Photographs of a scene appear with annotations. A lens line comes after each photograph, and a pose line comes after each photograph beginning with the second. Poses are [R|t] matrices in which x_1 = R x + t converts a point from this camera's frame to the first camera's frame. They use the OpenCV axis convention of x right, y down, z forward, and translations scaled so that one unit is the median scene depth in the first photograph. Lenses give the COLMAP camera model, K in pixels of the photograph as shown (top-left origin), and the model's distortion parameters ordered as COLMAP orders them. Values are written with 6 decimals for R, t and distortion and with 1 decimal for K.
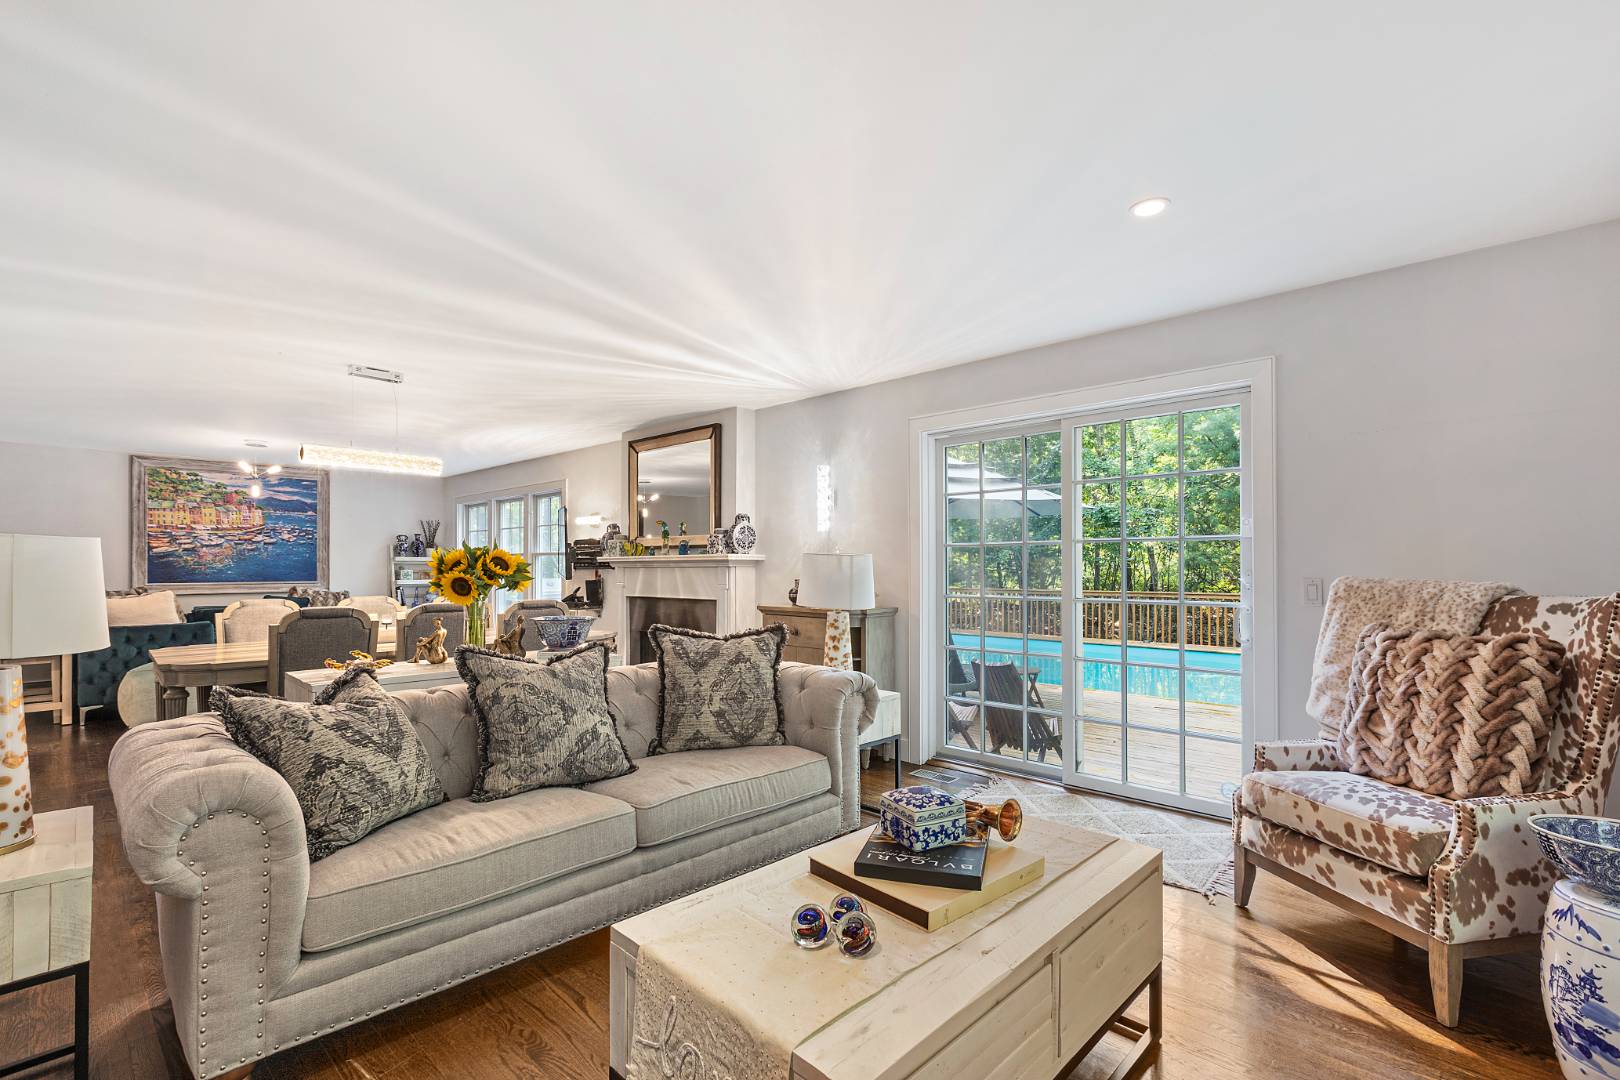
lens RADIAL K [[734.0, 0, 810.6], [0, 734.0, 557.3], [0, 0, 1]] dist [0.001597, 0.000032]
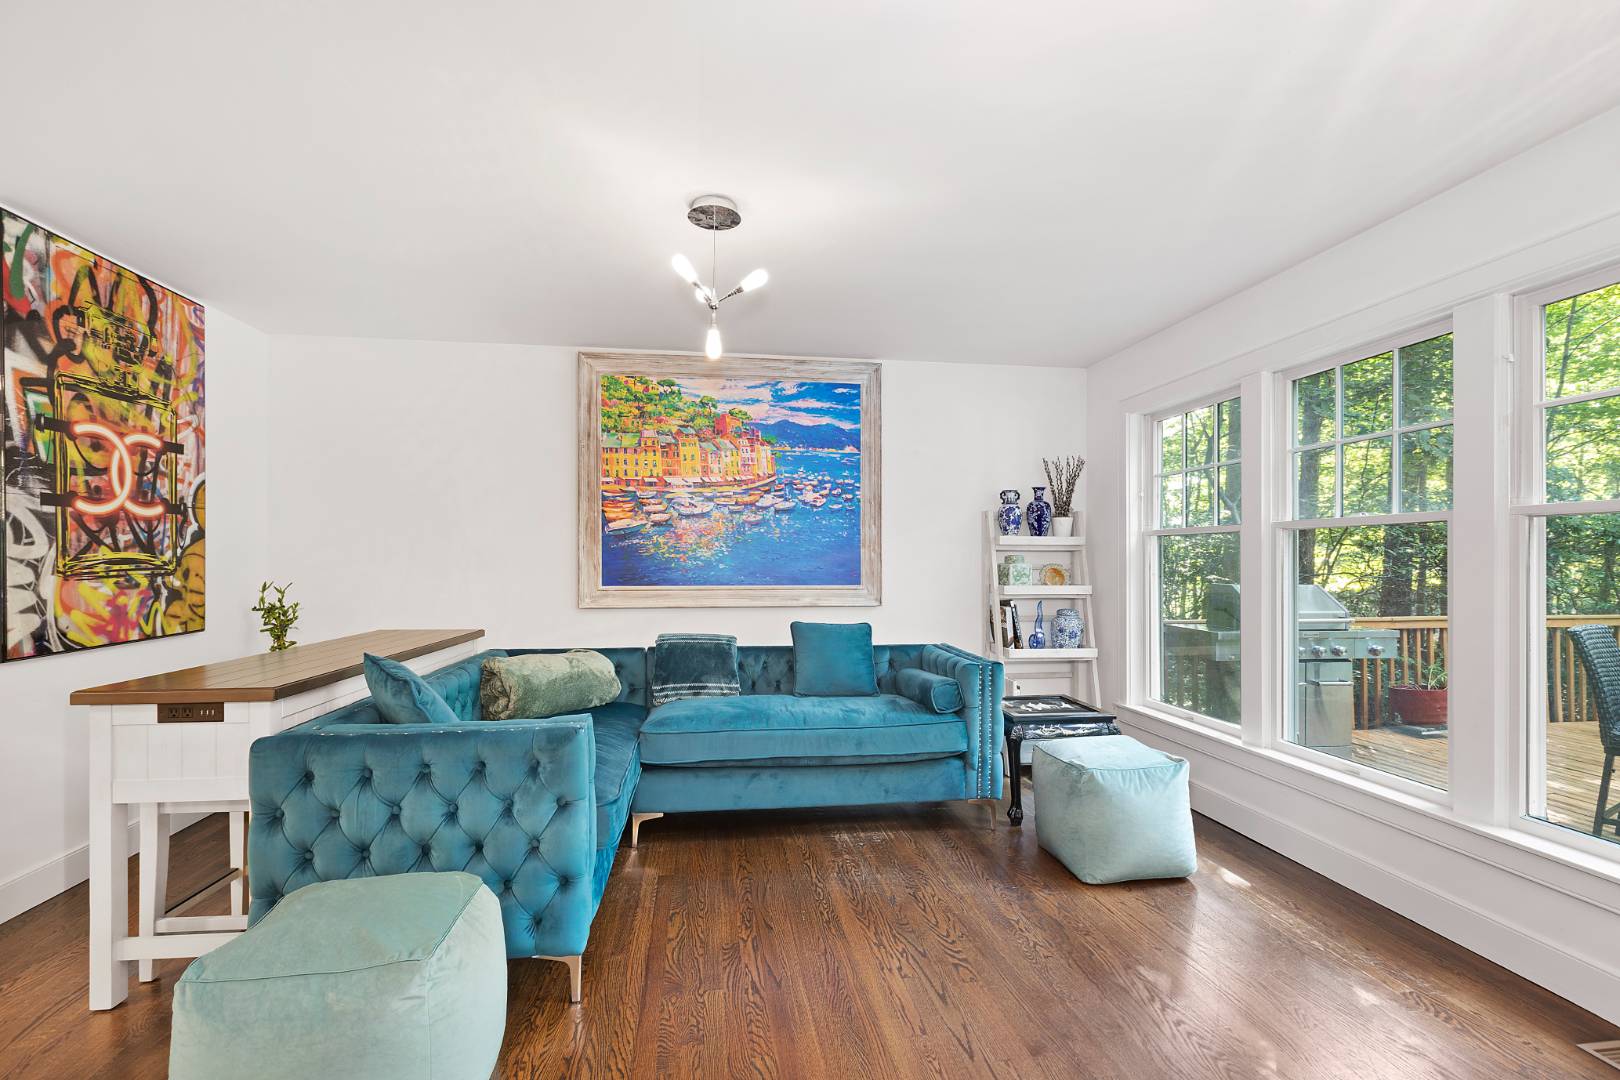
lens RADIAL K [[734.0, 0, 811.2], [0, 734.0, 552.5], [0, 0, 1]] dist [0.001597, 0.000032]
pose [[0.784317, -0.005788, -0.620334, -0.413508], [0.006210, 0.999980, -0.001479, 0.011314], [0.620329, -0.002692, 0.784337, 0.624516]]
